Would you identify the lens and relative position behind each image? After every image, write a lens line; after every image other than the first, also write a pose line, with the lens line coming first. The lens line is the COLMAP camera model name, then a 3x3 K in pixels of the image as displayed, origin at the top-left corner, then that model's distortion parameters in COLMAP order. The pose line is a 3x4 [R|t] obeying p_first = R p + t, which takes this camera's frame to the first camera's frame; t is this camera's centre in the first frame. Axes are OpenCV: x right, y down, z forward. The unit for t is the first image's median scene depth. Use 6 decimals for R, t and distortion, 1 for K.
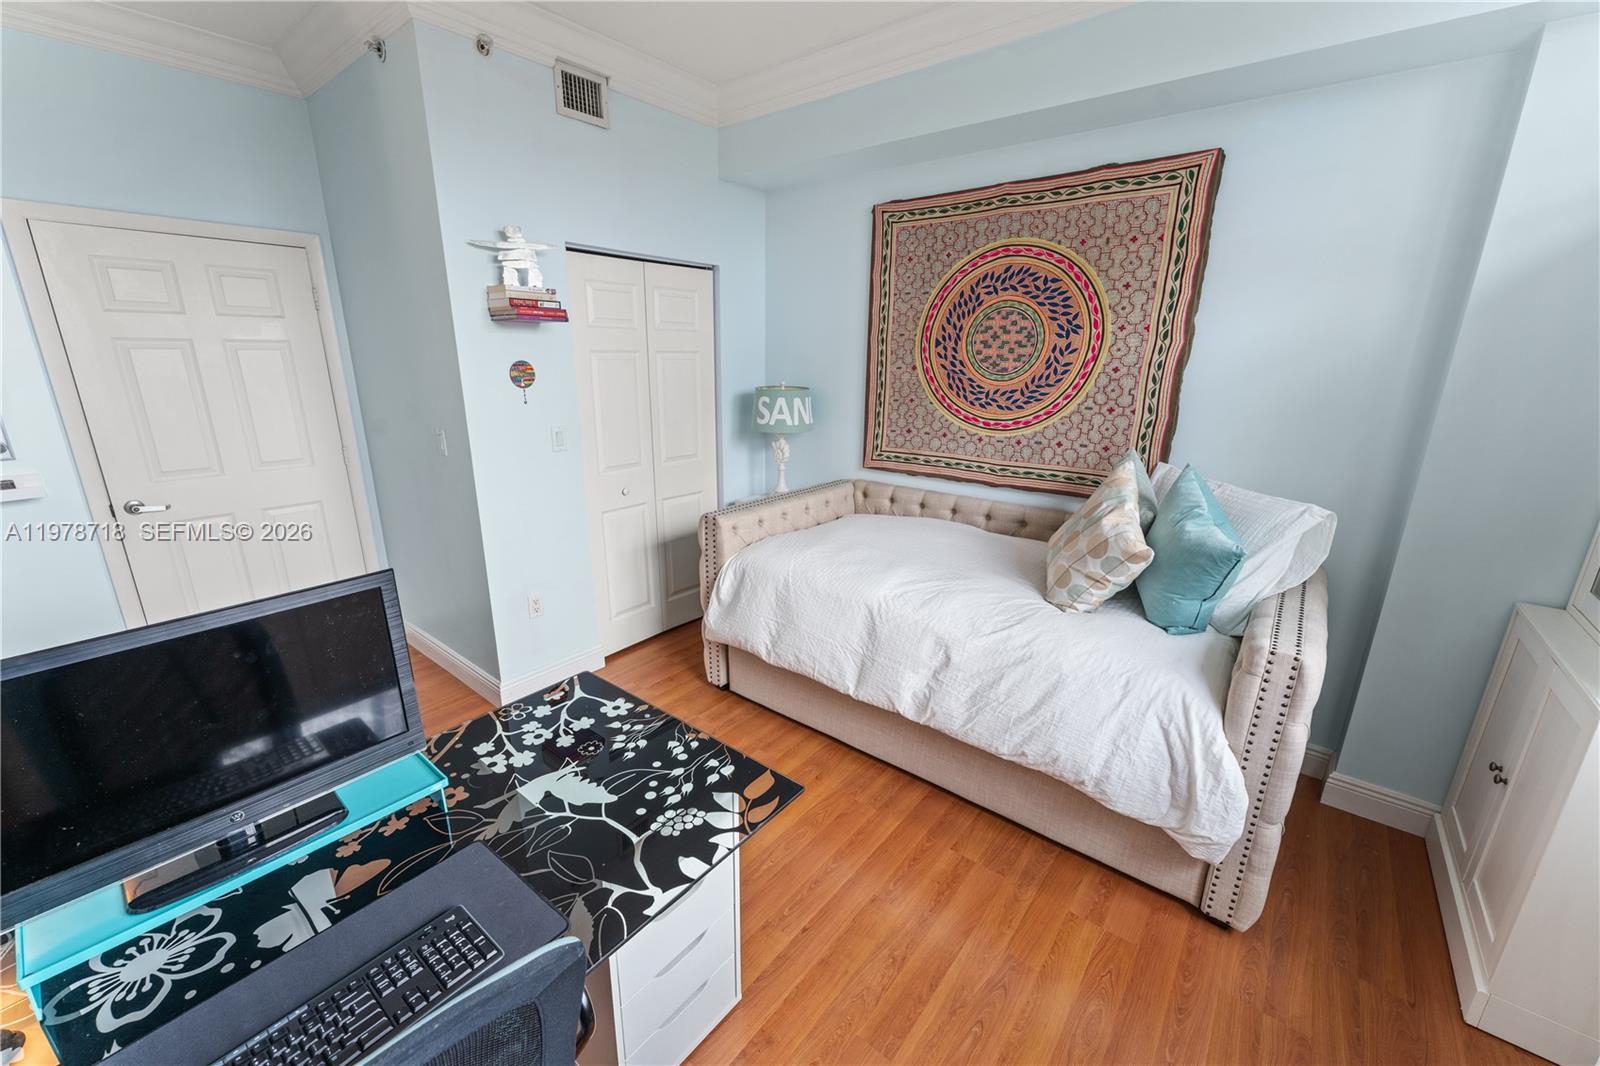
lens RADIAL K [[632.2, 0, 797.0], [0, 632.2, 535.4], [0, 0, 1]] dist [-0.002272, -0.000337]
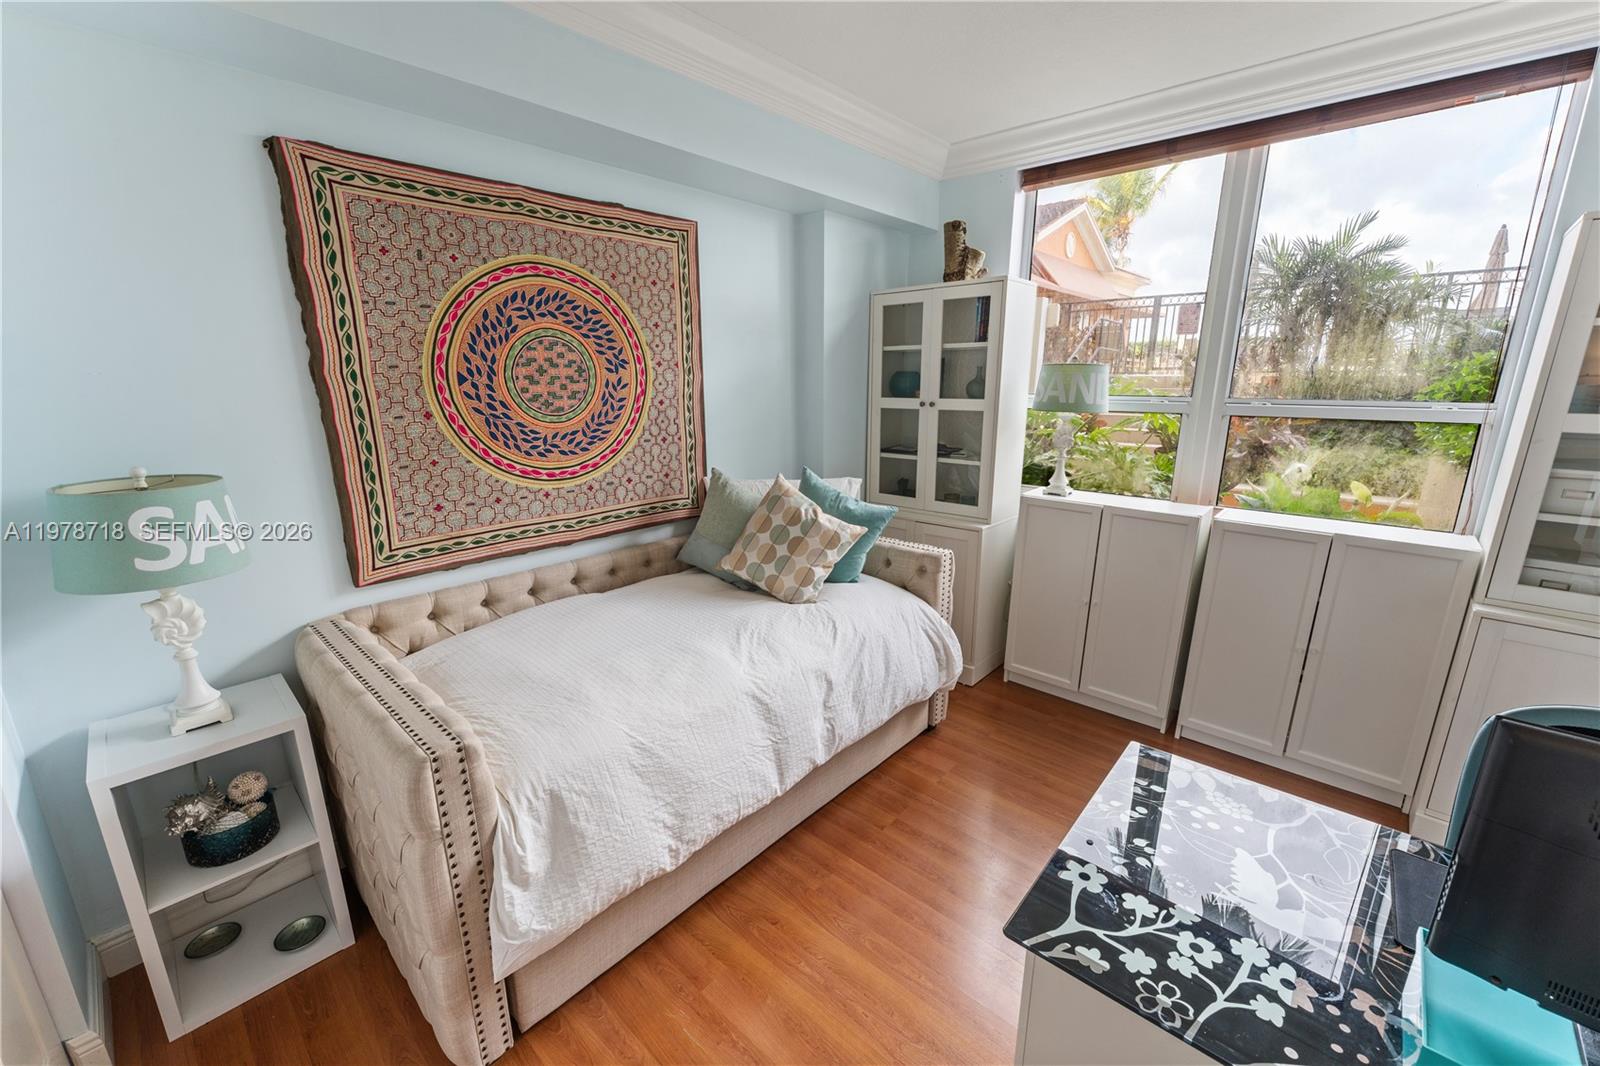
lens RADIAL K [[632.2, 0, 798.9], [0, 632.2, 535.4], [0, 0, 1]] dist [-0.002272, -0.000337]
pose [[0.060905, -0.251514, 0.965935, -0.530933], [0.284502, 0.931963, 0.224730, -0.209130], [-0.956739, 0.261123, 0.128318, 0.644746]]
